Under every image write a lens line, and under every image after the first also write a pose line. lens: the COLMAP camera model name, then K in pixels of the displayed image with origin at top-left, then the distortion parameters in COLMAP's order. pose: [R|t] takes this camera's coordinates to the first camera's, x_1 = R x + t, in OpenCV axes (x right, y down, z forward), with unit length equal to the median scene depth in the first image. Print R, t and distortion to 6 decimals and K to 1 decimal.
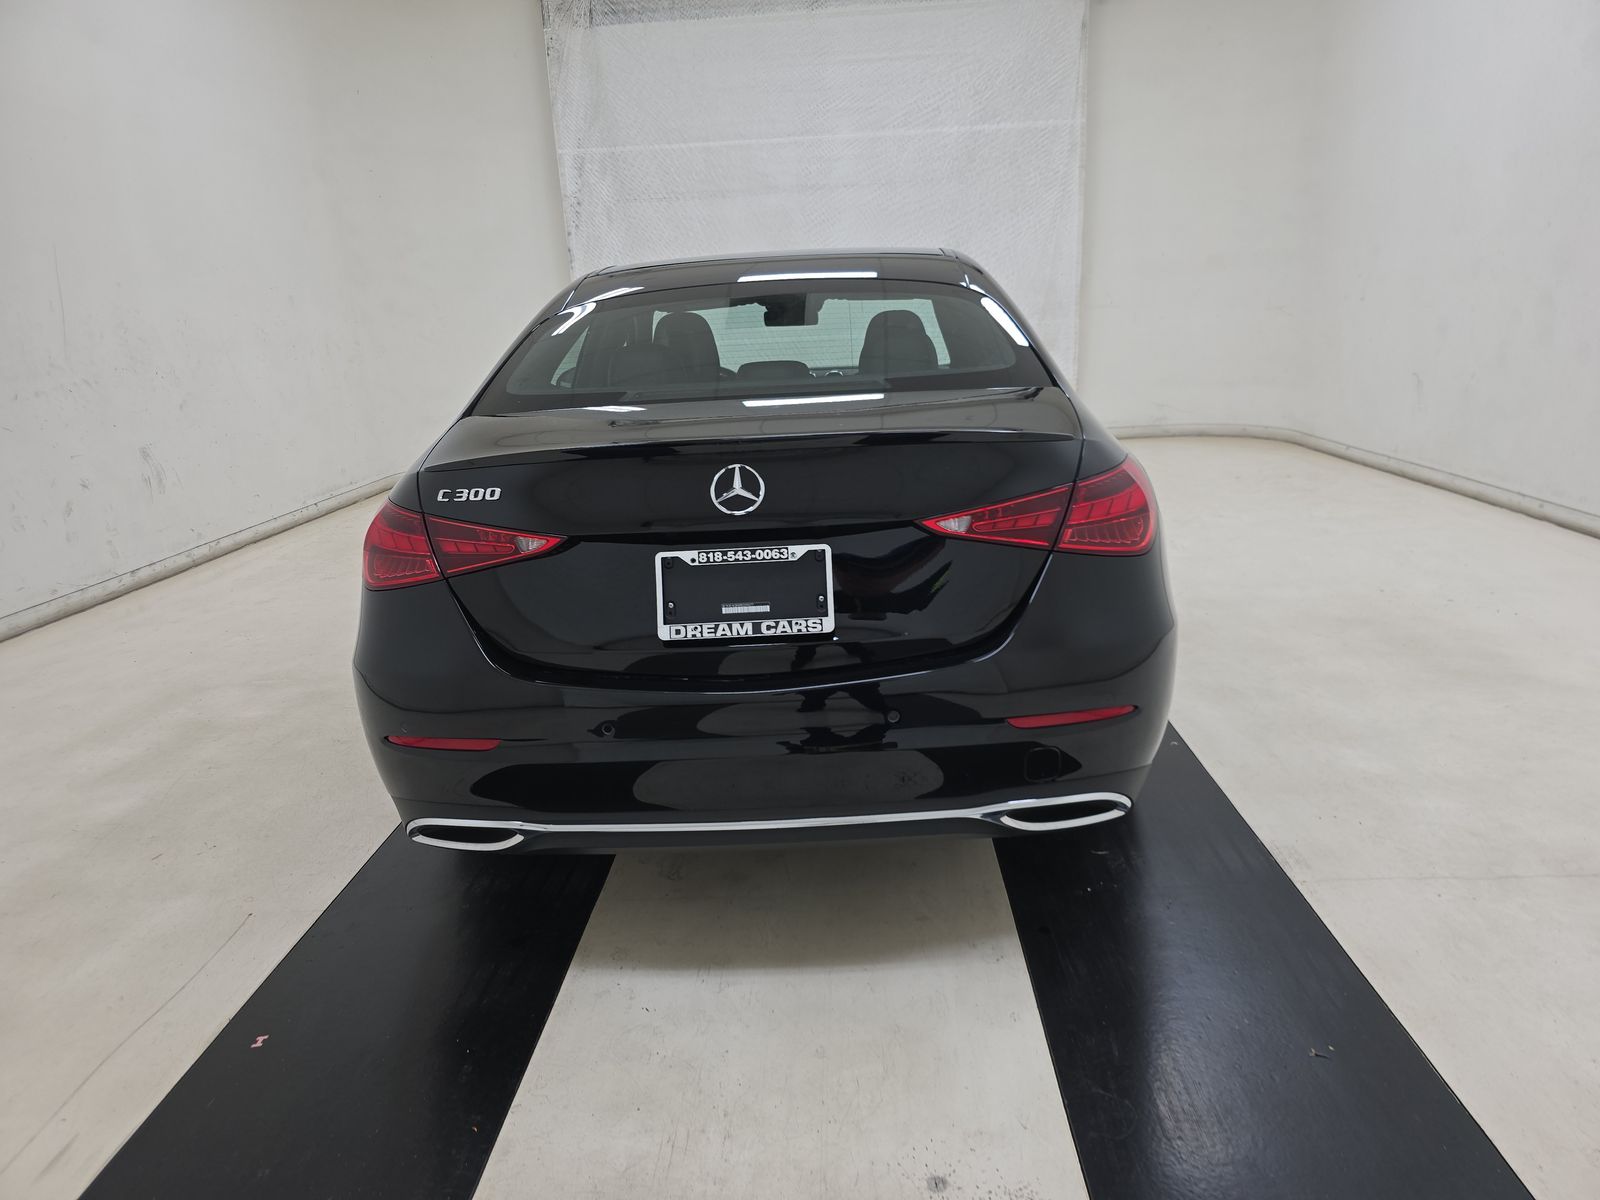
lens RADIAL K [[1068.2, 0, 804.3], [0, 1068.2, 601.7], [0, 0, 1]] dist [0.029177, -0.025869]
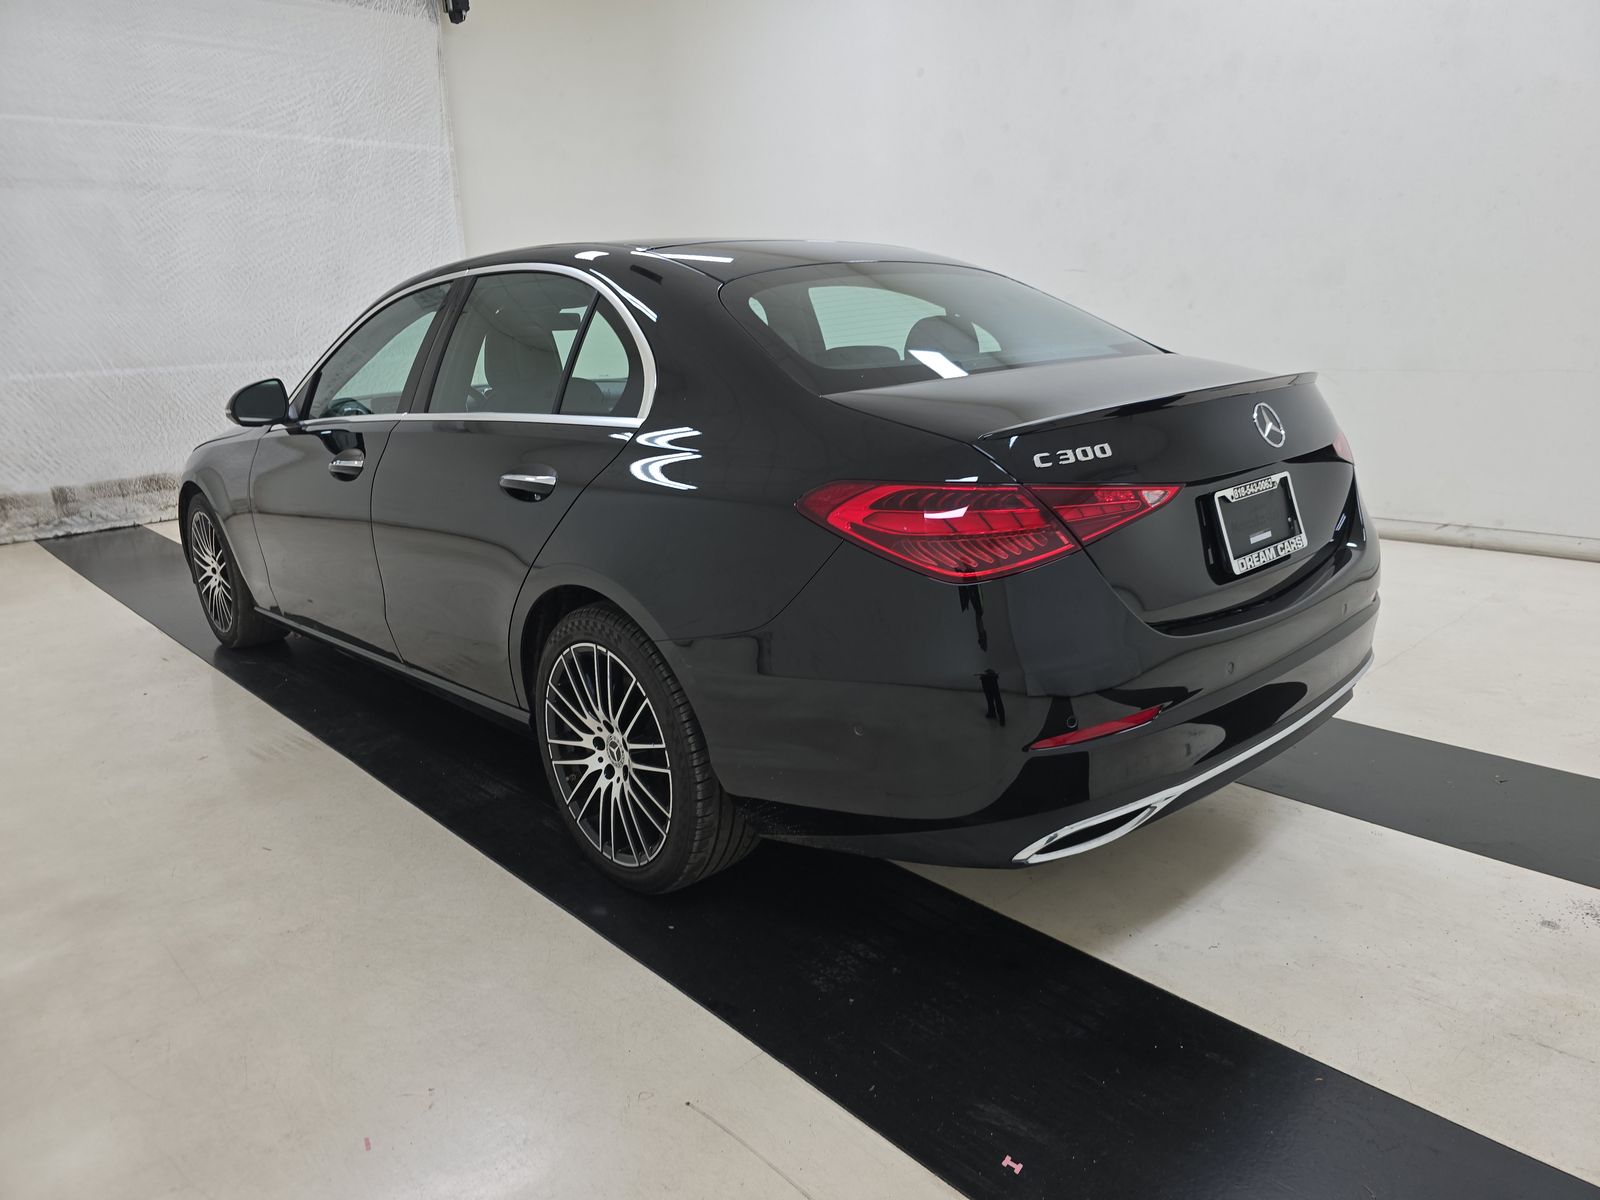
lens RADIAL K [[1068.2, 0, 801.5], [0, 1068.2, 604.7], [0, 0, 1]] dist [0.029177, -0.025869]
pose [[0.709587, -0.160977, 0.685983, -0.251182], [0.190890, 0.981064, 0.032764, -0.011042], [-0.678268, 0.107698, 0.726879, 0.114024]]
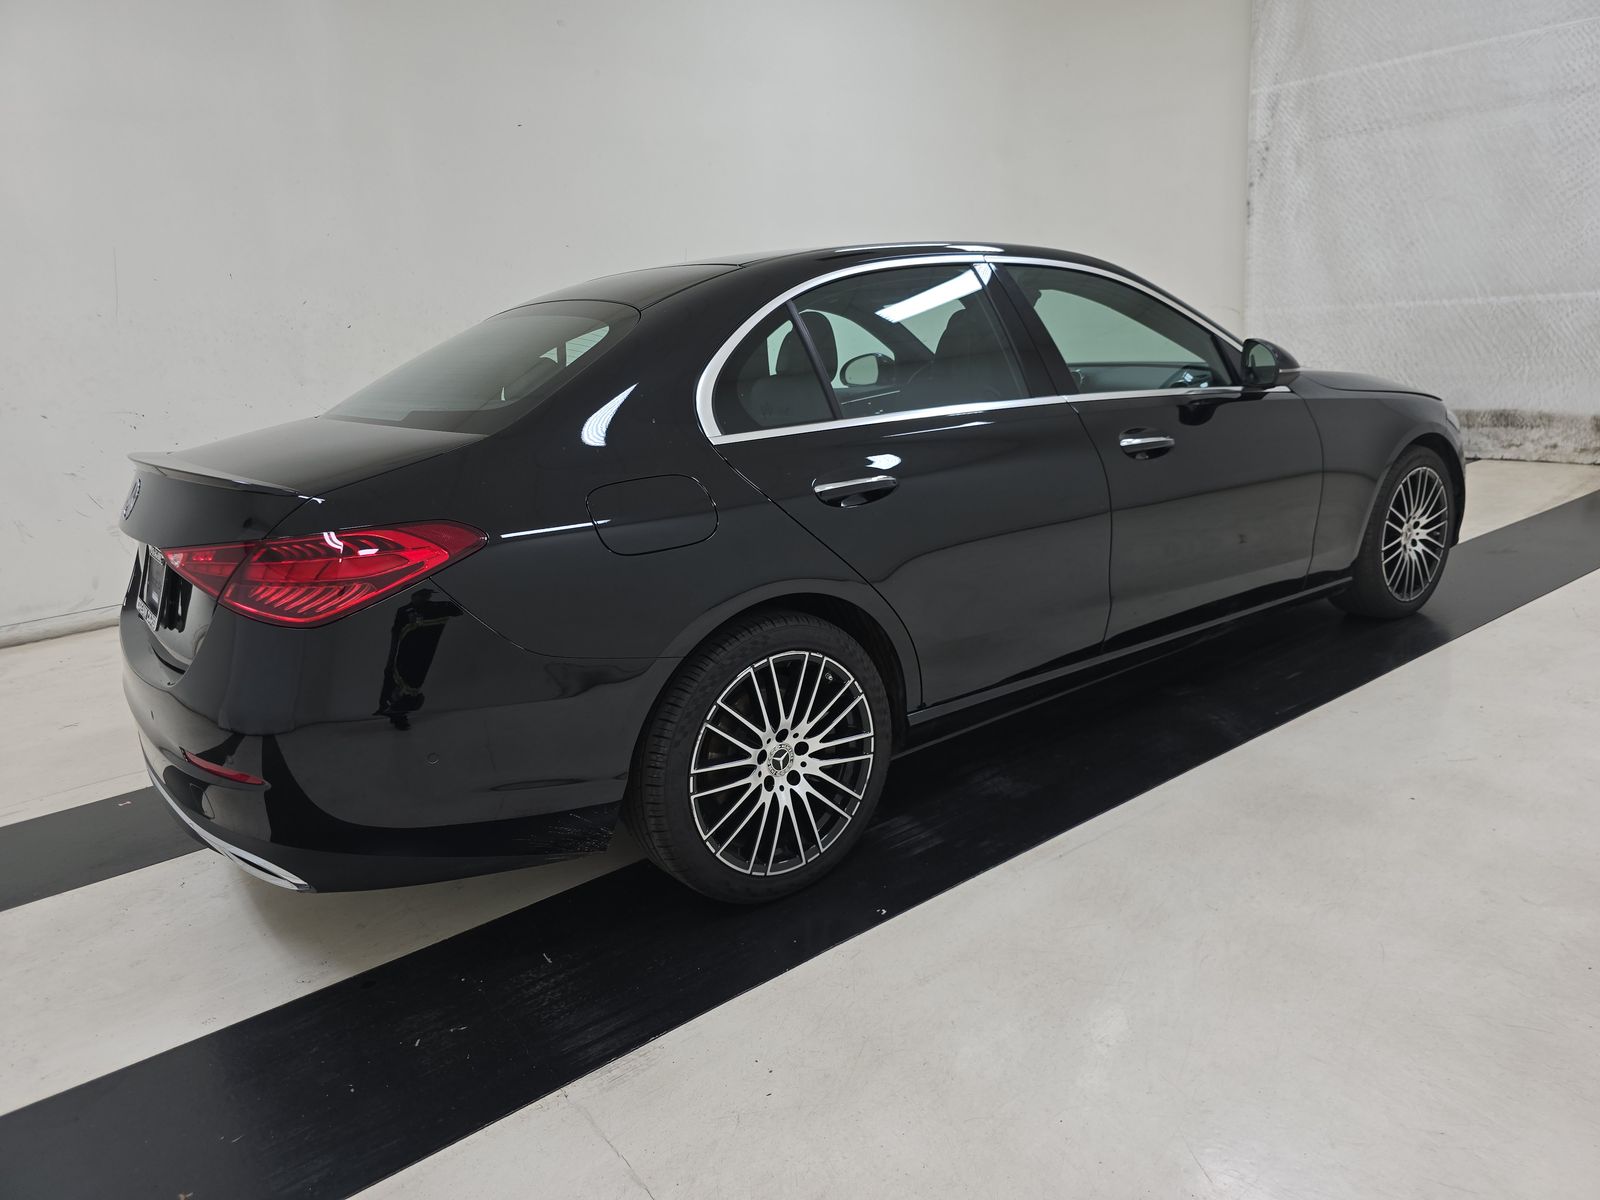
lens RADIAL K [[1068.2, 0, 808.9], [0, 1068.2, 596.1], [0, 0, 1]] dist [0.029177, -0.025869]
pose [[0.647235, 0.197546, -0.736249, 0.278951], [-0.165718, 0.979202, 0.117051, -0.054303], [0.744060, 0.046250, 0.666510, 0.154180]]
